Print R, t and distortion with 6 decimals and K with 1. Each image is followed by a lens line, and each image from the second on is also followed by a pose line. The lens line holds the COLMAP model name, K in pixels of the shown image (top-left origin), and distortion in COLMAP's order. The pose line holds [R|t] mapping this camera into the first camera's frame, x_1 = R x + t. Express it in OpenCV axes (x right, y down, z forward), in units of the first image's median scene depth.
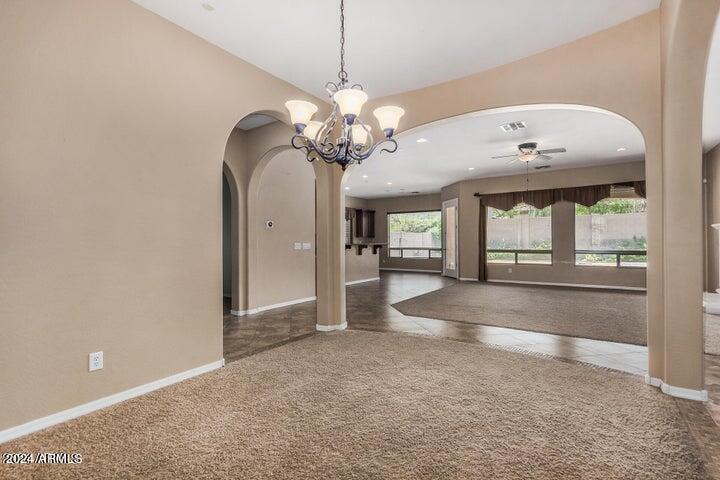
lens RADIAL K [[340.9, 0, 359.3], [0, 340.9, 241.6], [0, 0, 1]] dist [0.007351, 0.001039]
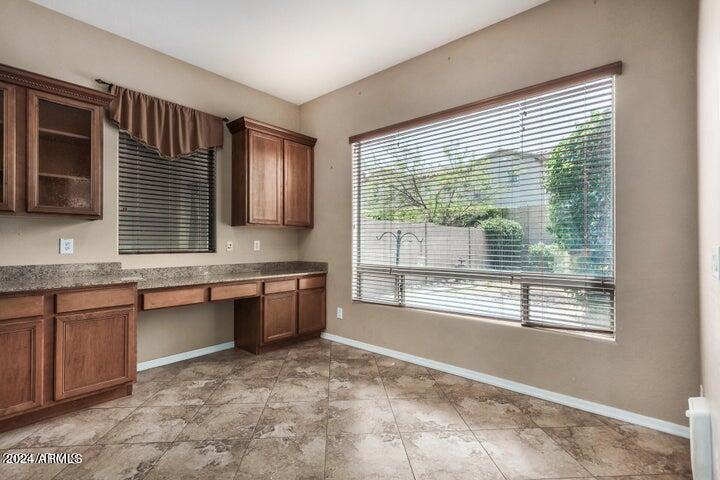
lens RADIAL K [[340.9, 0, 357.5], [0, 340.9, 239.8], [0, 0, 1]] dist [0.007351, 0.001039]
pose [[0.993607, 0.004713, -0.112792, 0.169207], [-0.005825, 0.999938, -0.009528, -0.000829], [0.112741, 0.010124, 0.993573, 1.048060]]
